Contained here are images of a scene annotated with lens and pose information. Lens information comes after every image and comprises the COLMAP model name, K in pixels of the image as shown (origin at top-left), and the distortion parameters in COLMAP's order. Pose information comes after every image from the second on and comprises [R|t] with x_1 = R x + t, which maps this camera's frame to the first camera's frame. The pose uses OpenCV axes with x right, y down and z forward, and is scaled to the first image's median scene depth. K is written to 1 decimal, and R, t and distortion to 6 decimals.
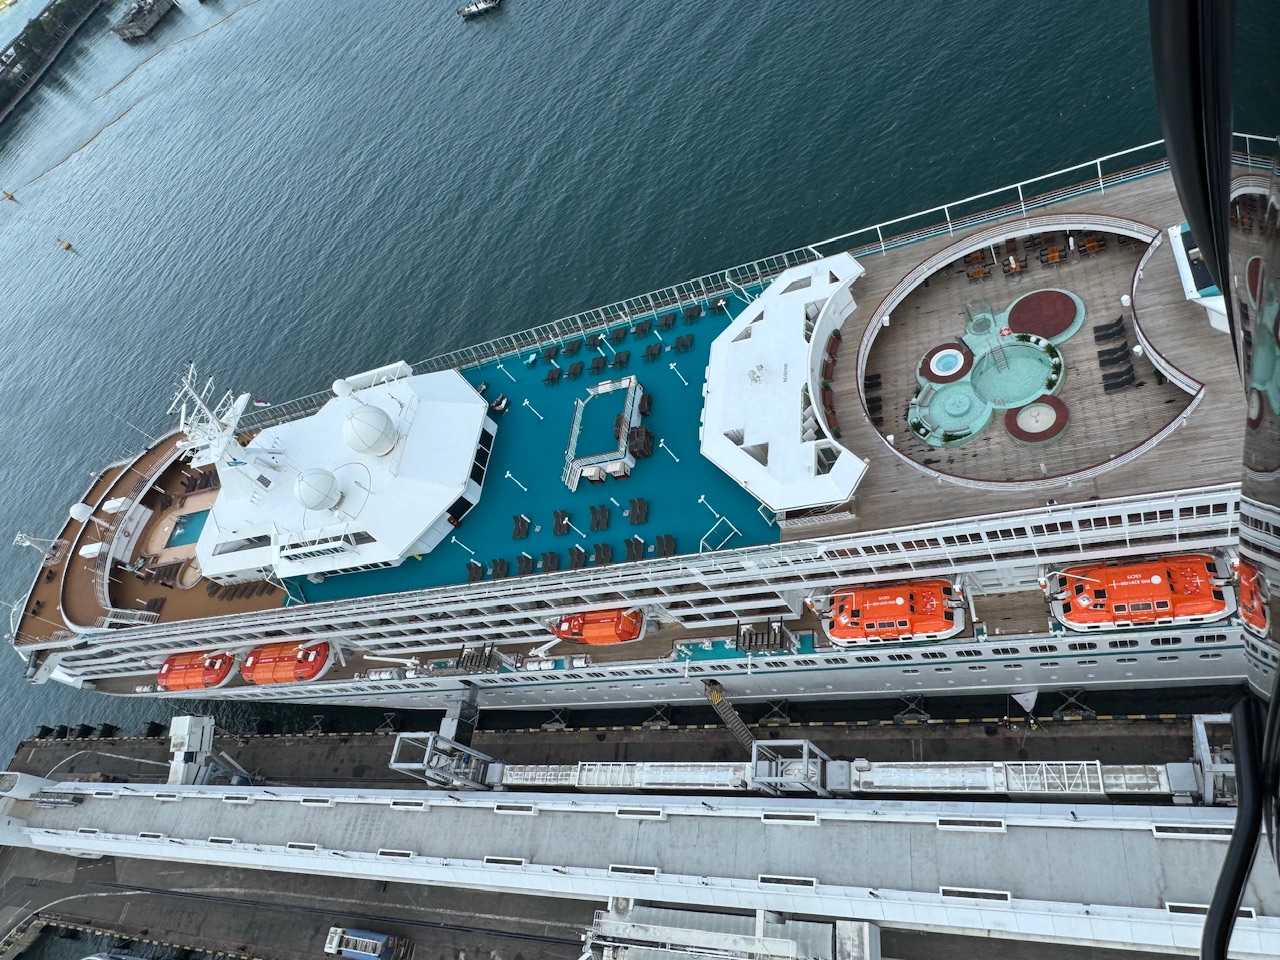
lens RADIAL K [[870.1, 0, 640.0], [0, 870.1, 480.0], [0, 0, 1]] dist [-0.004089, 0.006484]
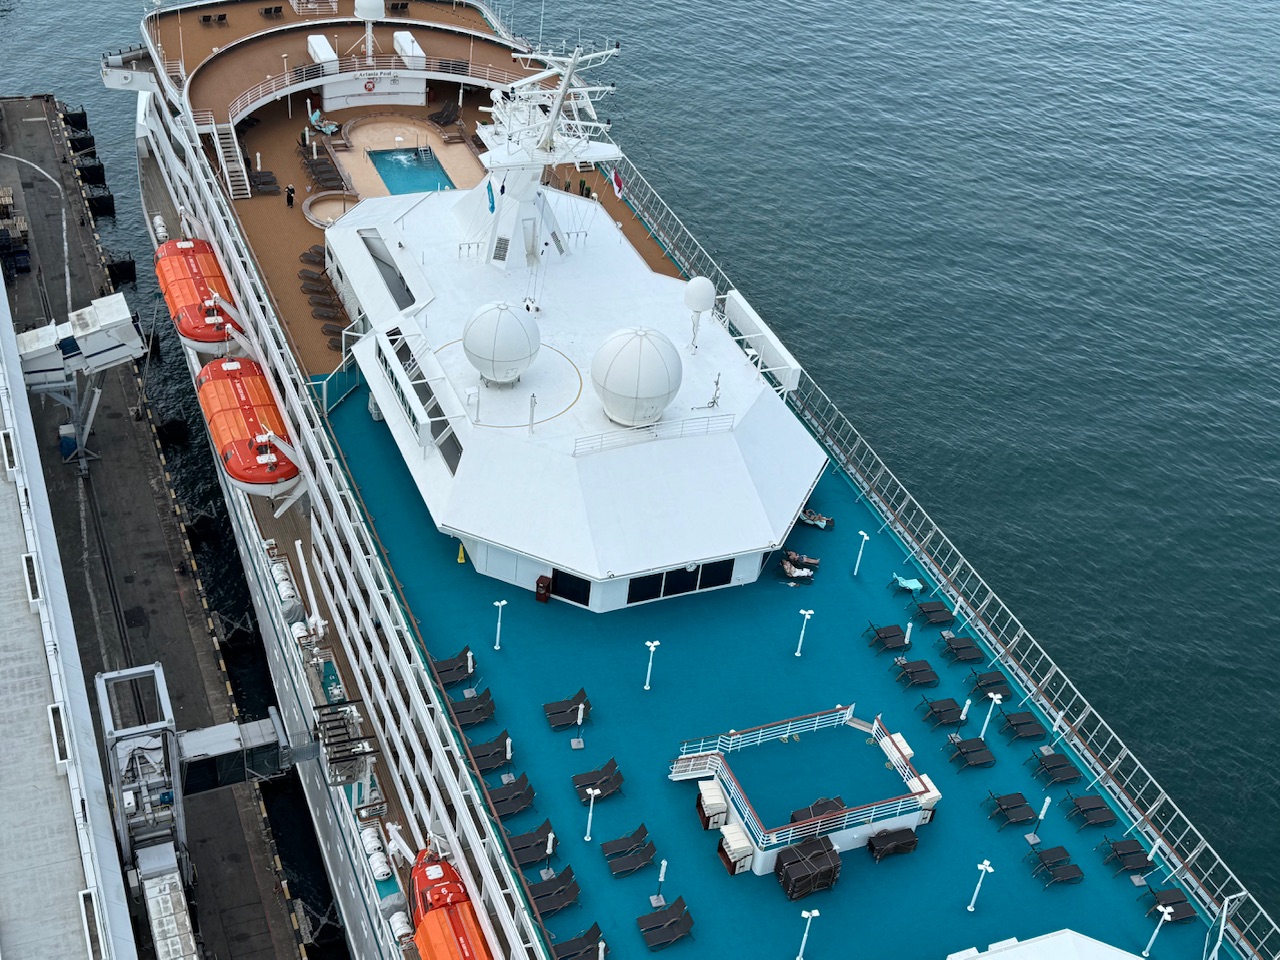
lens RADIAL K [[1605.9, 0, 640.0], [0, 1605.9, 480.0], [0, 0, 1]] dist [0.245618, -0.681207]
pose [[0.393794, 0.876559, -0.276713, 0.021674], [-0.894743, 0.434514, 0.103113, -0.125137], [0.210620, 0.206982, 0.955405, 0.056858]]
